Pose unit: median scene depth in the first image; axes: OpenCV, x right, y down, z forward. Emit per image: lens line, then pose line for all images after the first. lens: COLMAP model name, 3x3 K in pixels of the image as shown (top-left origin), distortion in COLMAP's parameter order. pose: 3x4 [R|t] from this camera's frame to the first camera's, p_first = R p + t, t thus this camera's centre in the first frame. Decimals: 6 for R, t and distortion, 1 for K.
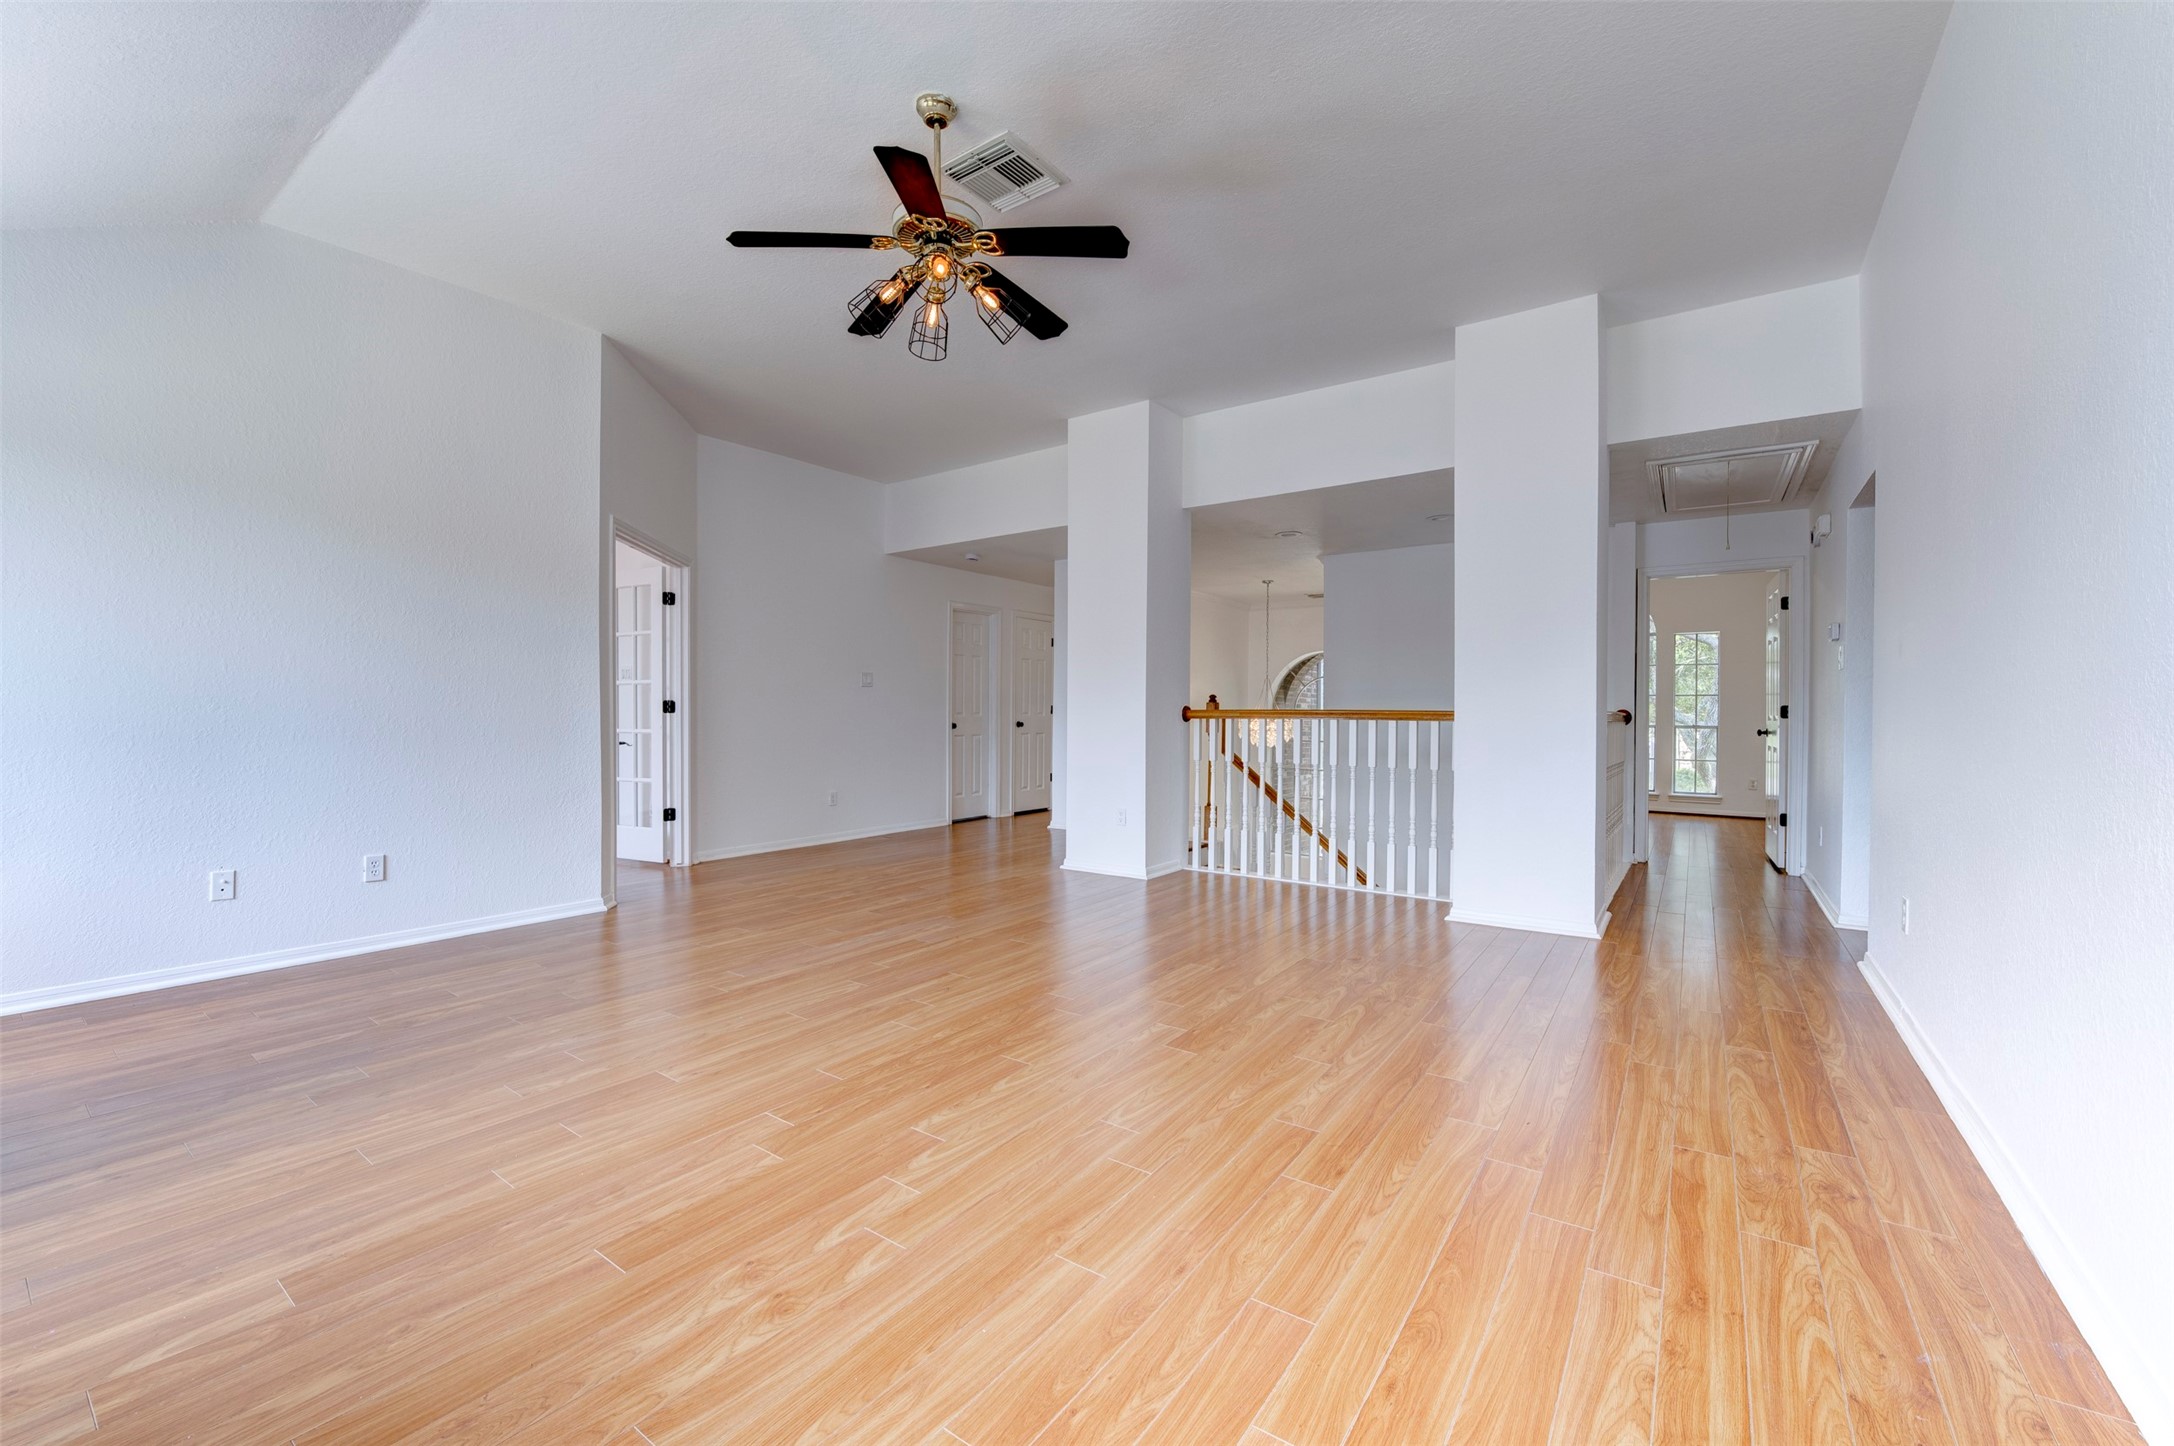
lens RADIAL K [[866.7, 0, 1084.3], [0, 866.7, 724.4], [0, 0, 1]] dist [-0.019824, -0.000498]
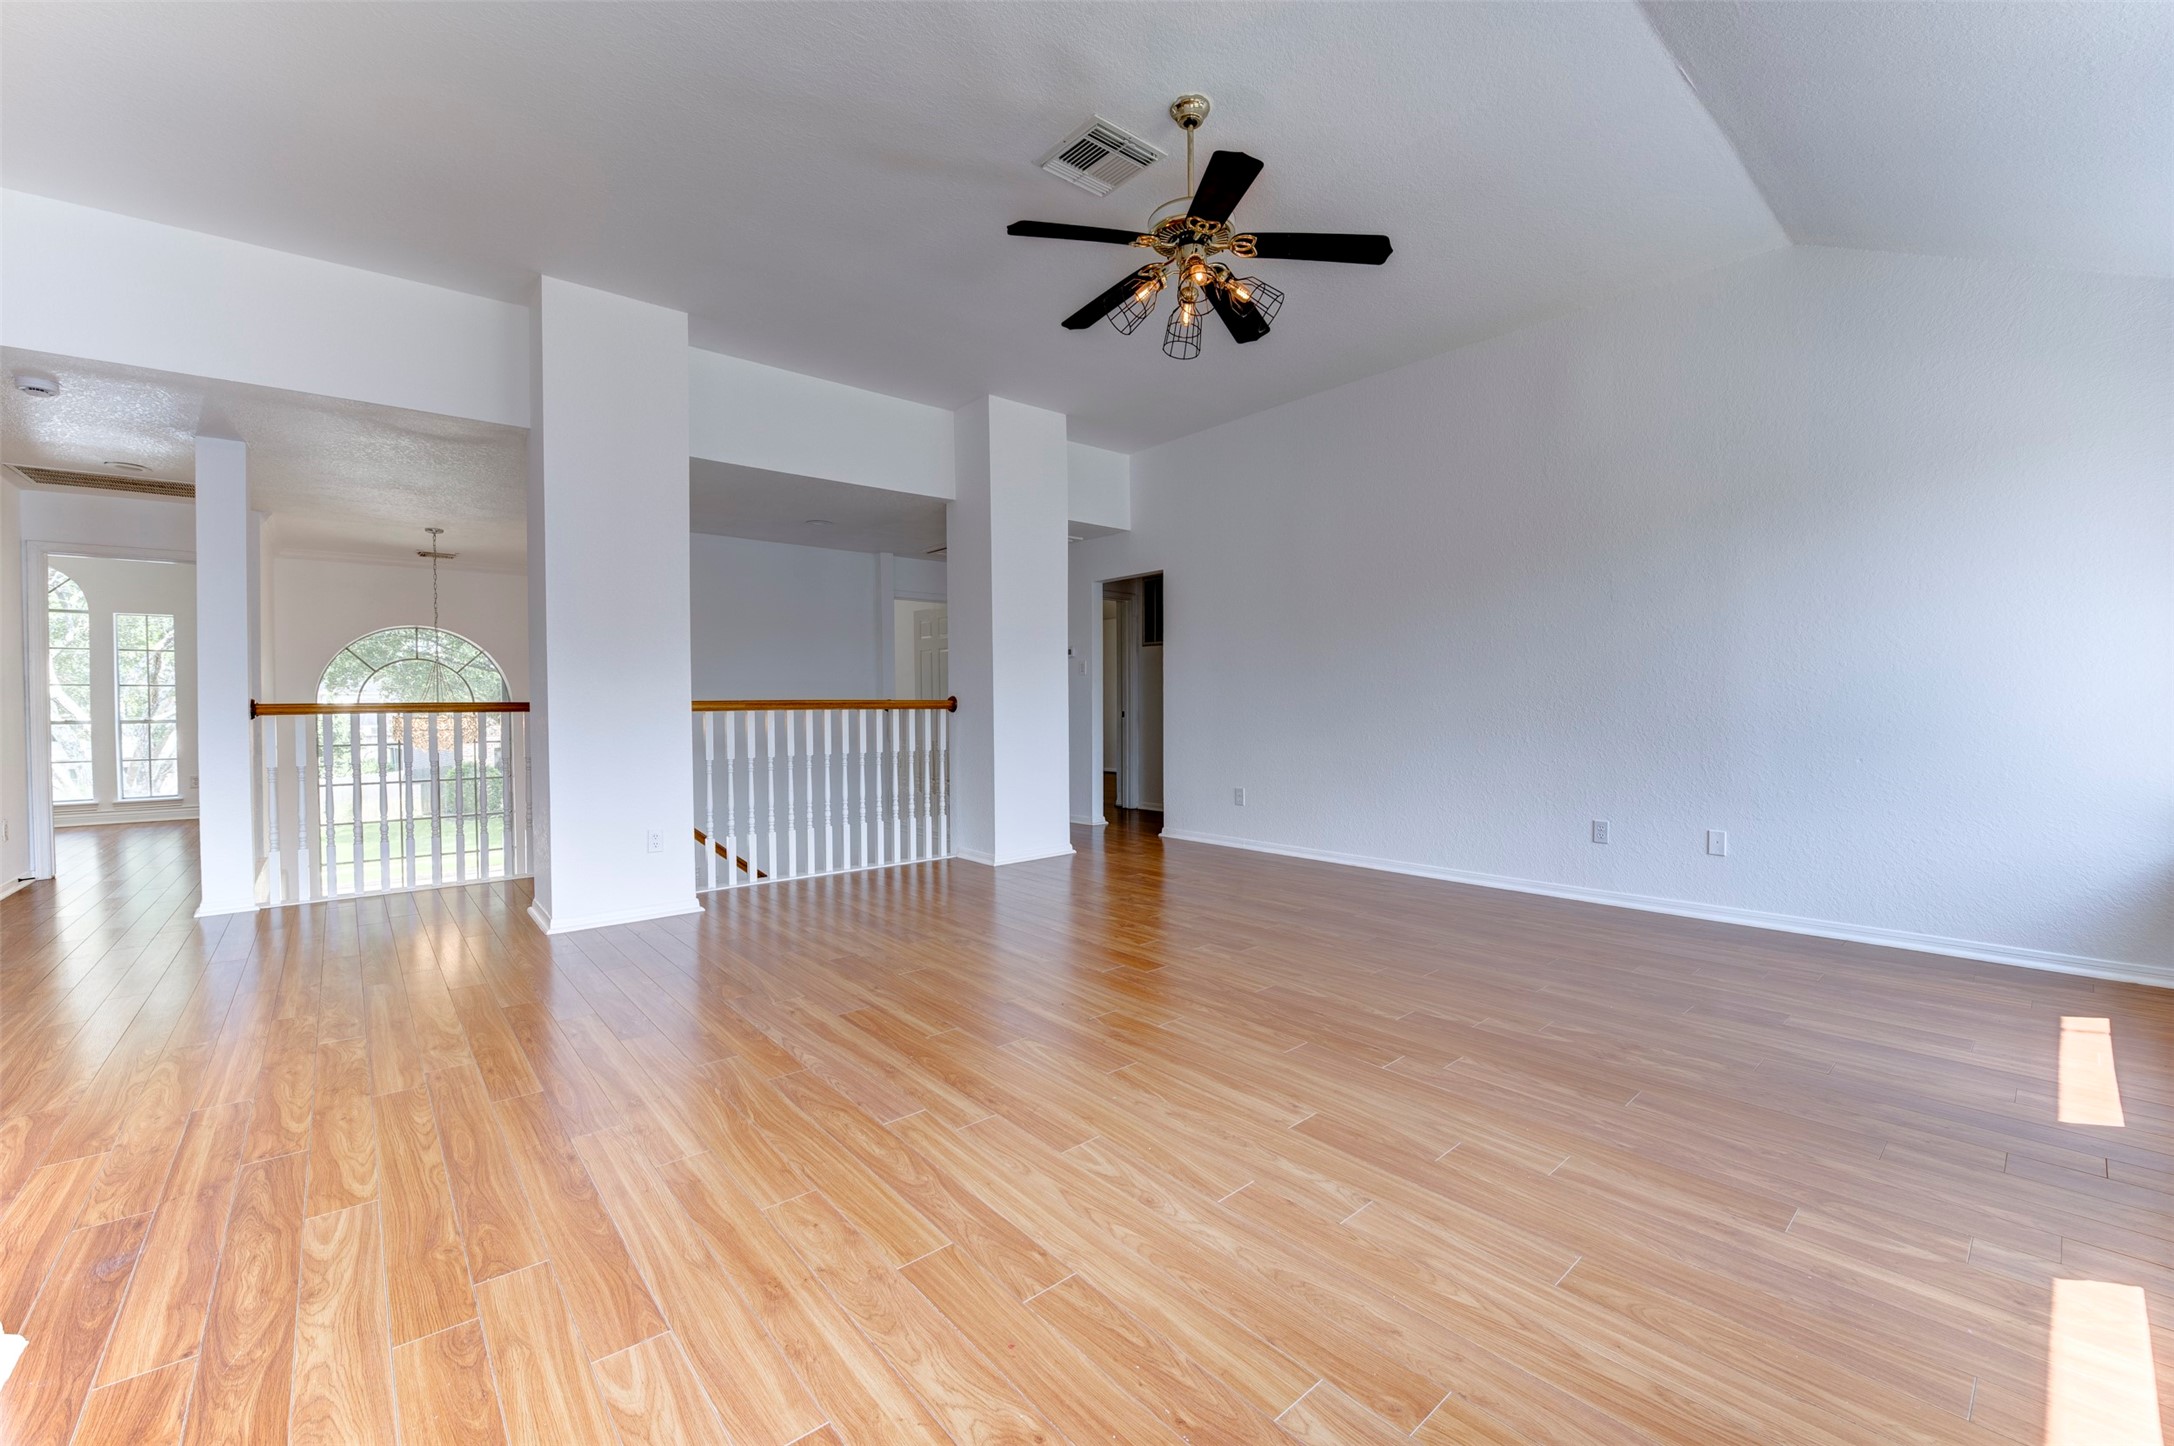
lens RADIAL K [[866.7, 0, 1089.6], [0, 866.7, 718.3], [0, 0, 1]] dist [-0.019824, -0.000498]
pose [[0.241883, -0.027004, 0.969929, -1.260337], [0.024084, 0.999472, 0.021821, -0.020655], [-0.970006, 0.018082, 0.242406, 0.908734]]
